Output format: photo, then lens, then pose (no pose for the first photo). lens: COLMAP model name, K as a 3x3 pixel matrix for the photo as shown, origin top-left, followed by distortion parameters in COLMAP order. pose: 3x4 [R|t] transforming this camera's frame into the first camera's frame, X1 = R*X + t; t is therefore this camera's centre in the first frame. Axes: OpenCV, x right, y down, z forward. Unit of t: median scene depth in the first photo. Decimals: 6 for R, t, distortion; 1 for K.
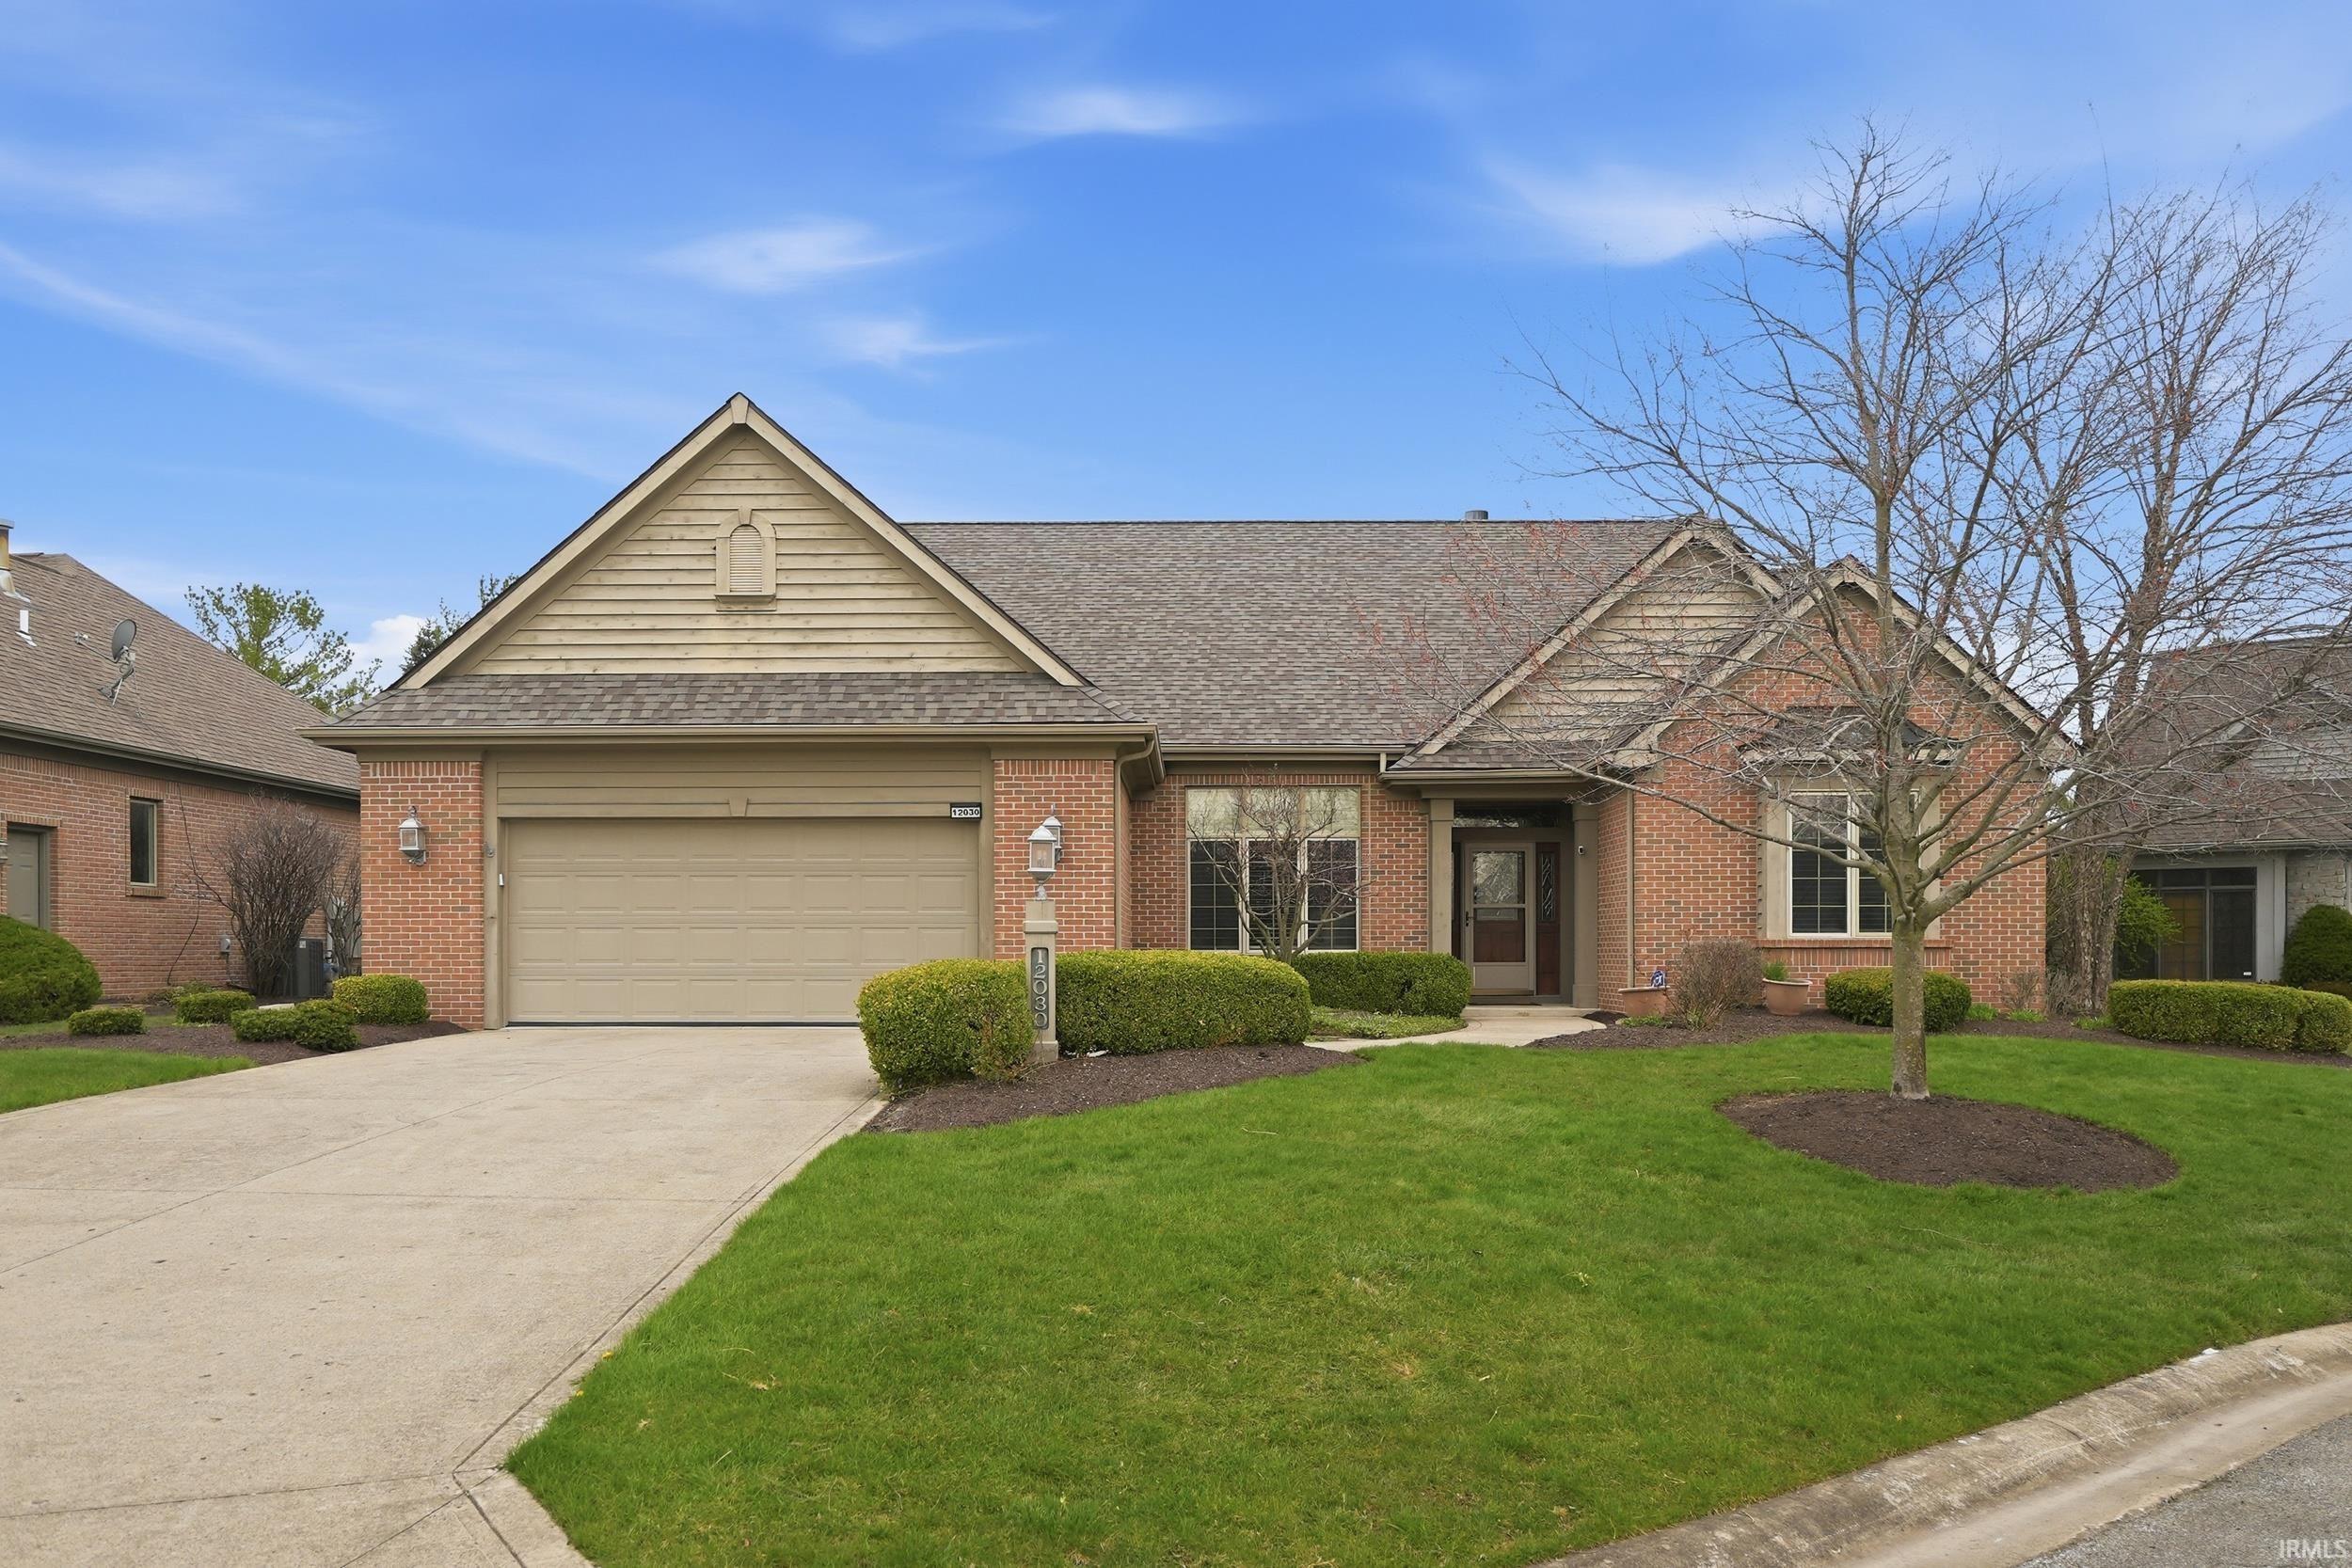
lens RADIAL K [[1782.9, 0, 1143.8], [0, 1782.9, 982.7], [0, 0, 1]] dist [-0.044394, 0.017868]
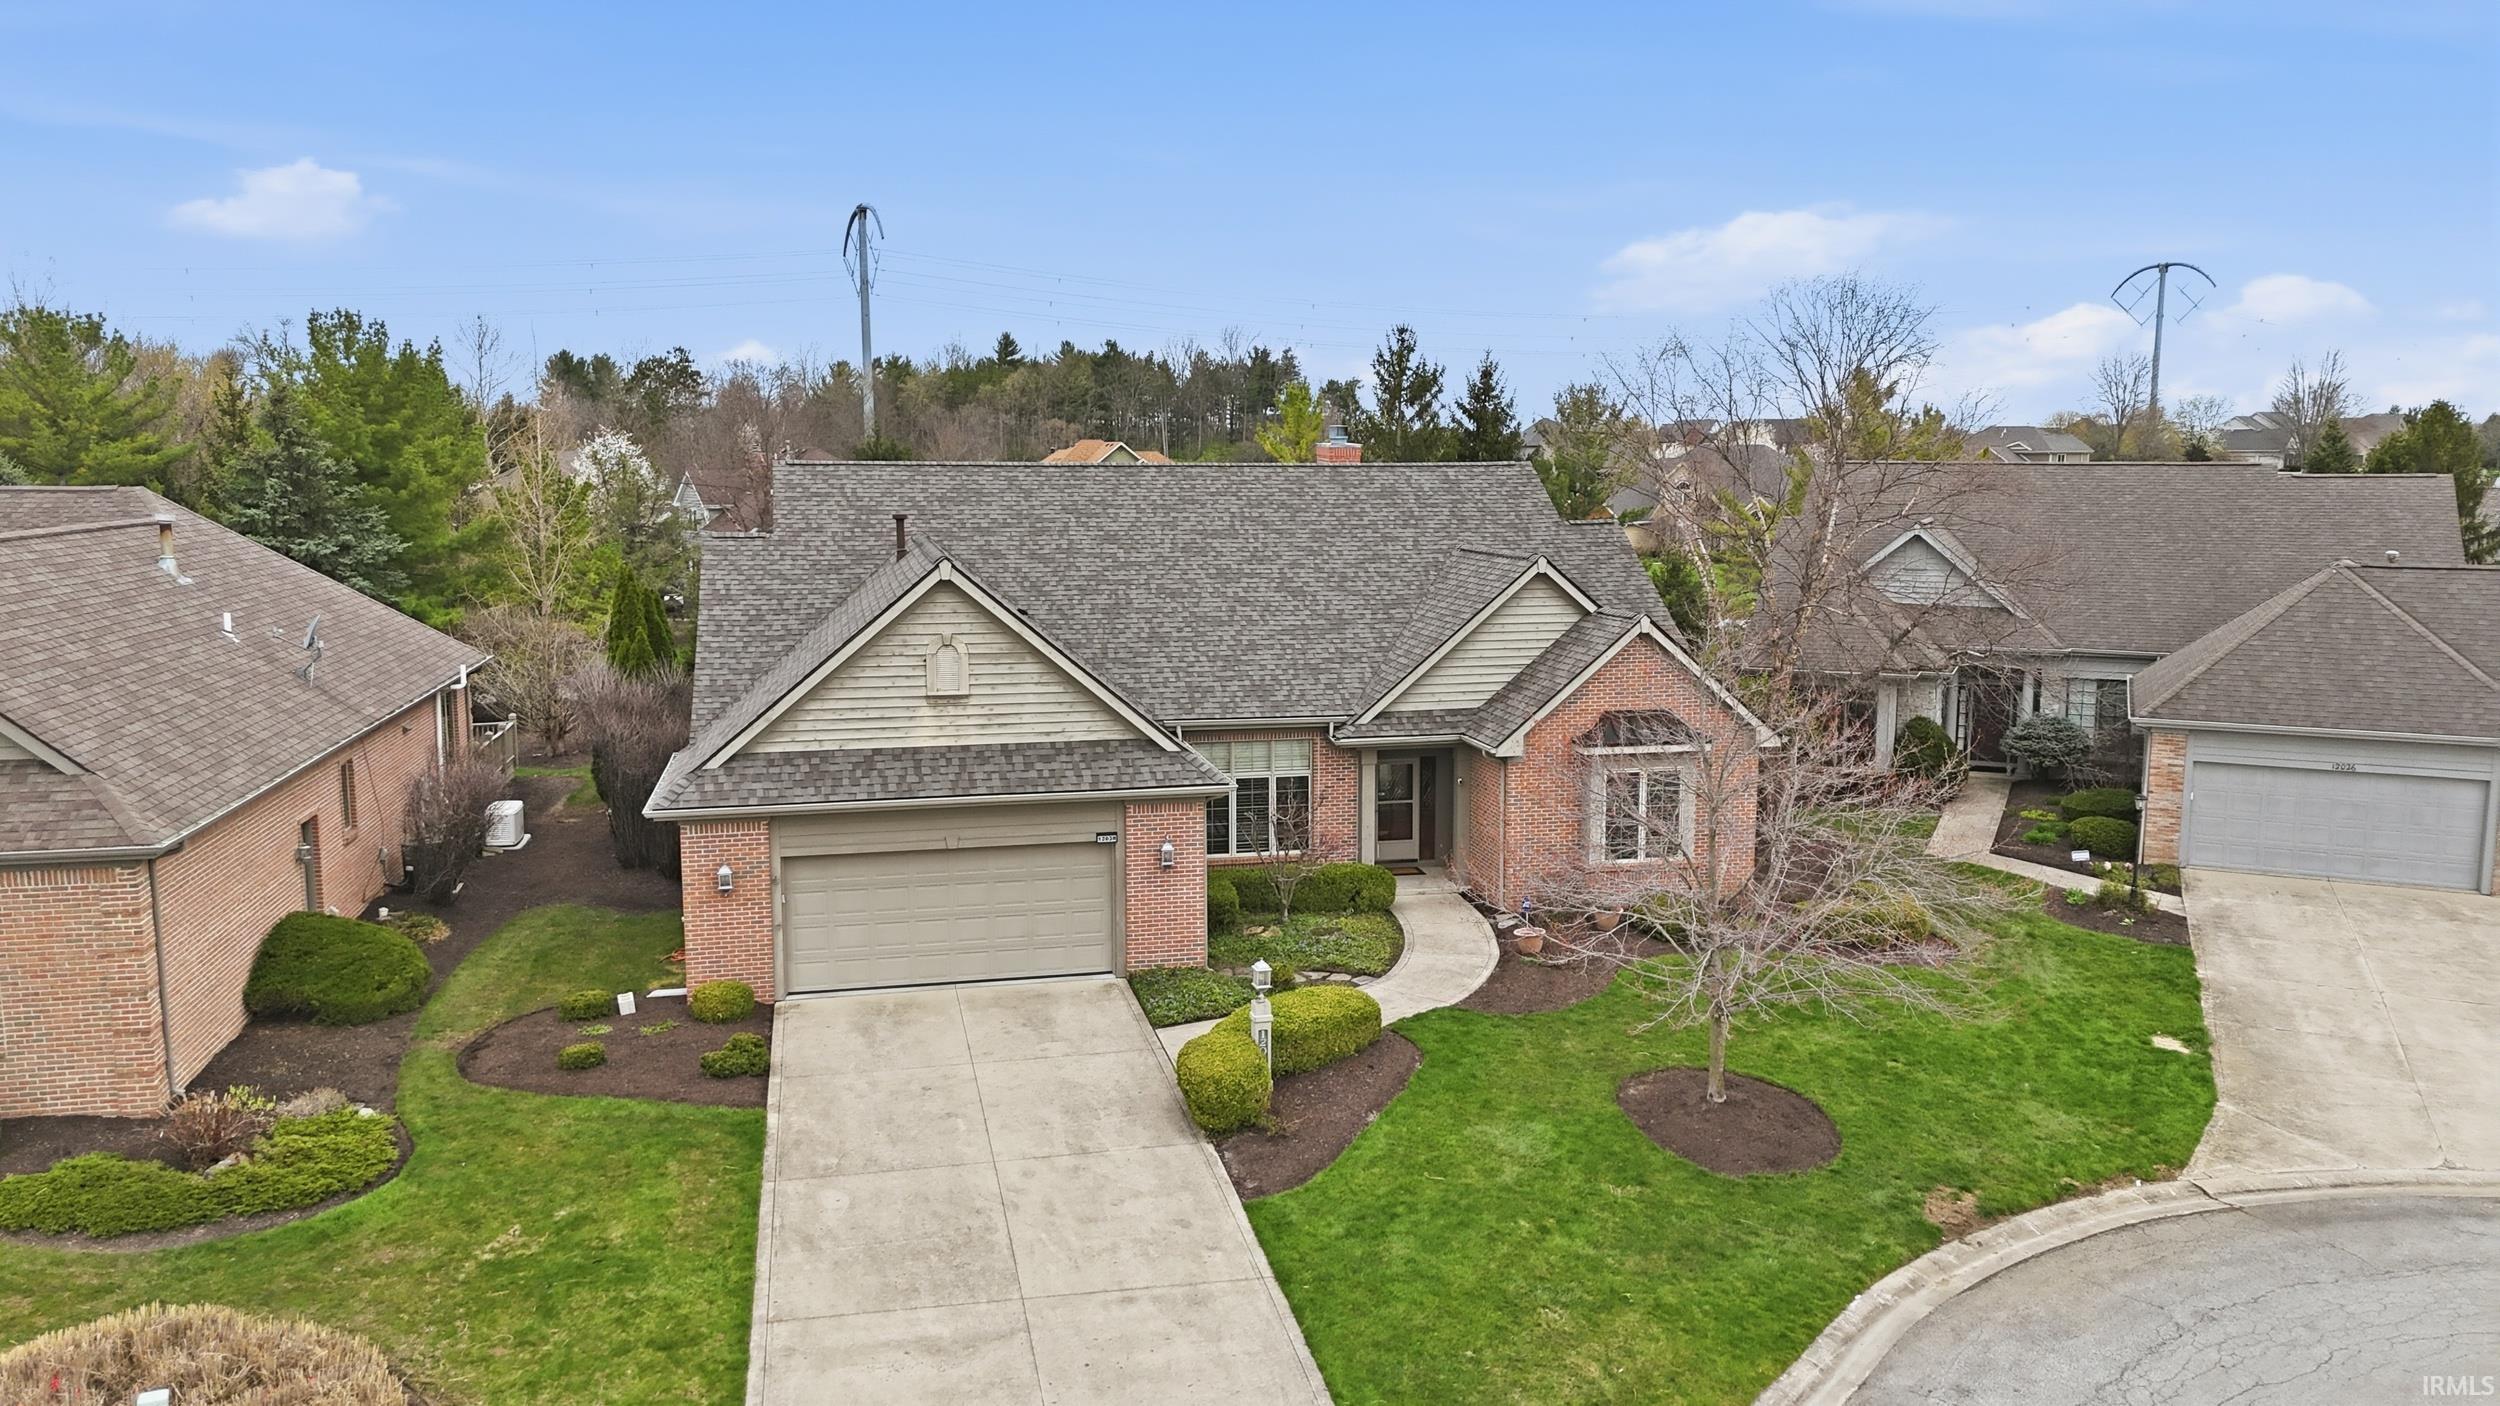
lens RADIAL K [[1862.7, 0, 1250.3], [0, 1862.7, 693.4], [0, 0, 1]] dist [0.052881, -0.041000]
pose [[0.969998, -0.032992, 0.240865, -0.351709], [0.004151, 0.992852, 0.119280, -0.398609], [-0.243079, -0.114701, 0.963201, -0.526536]]
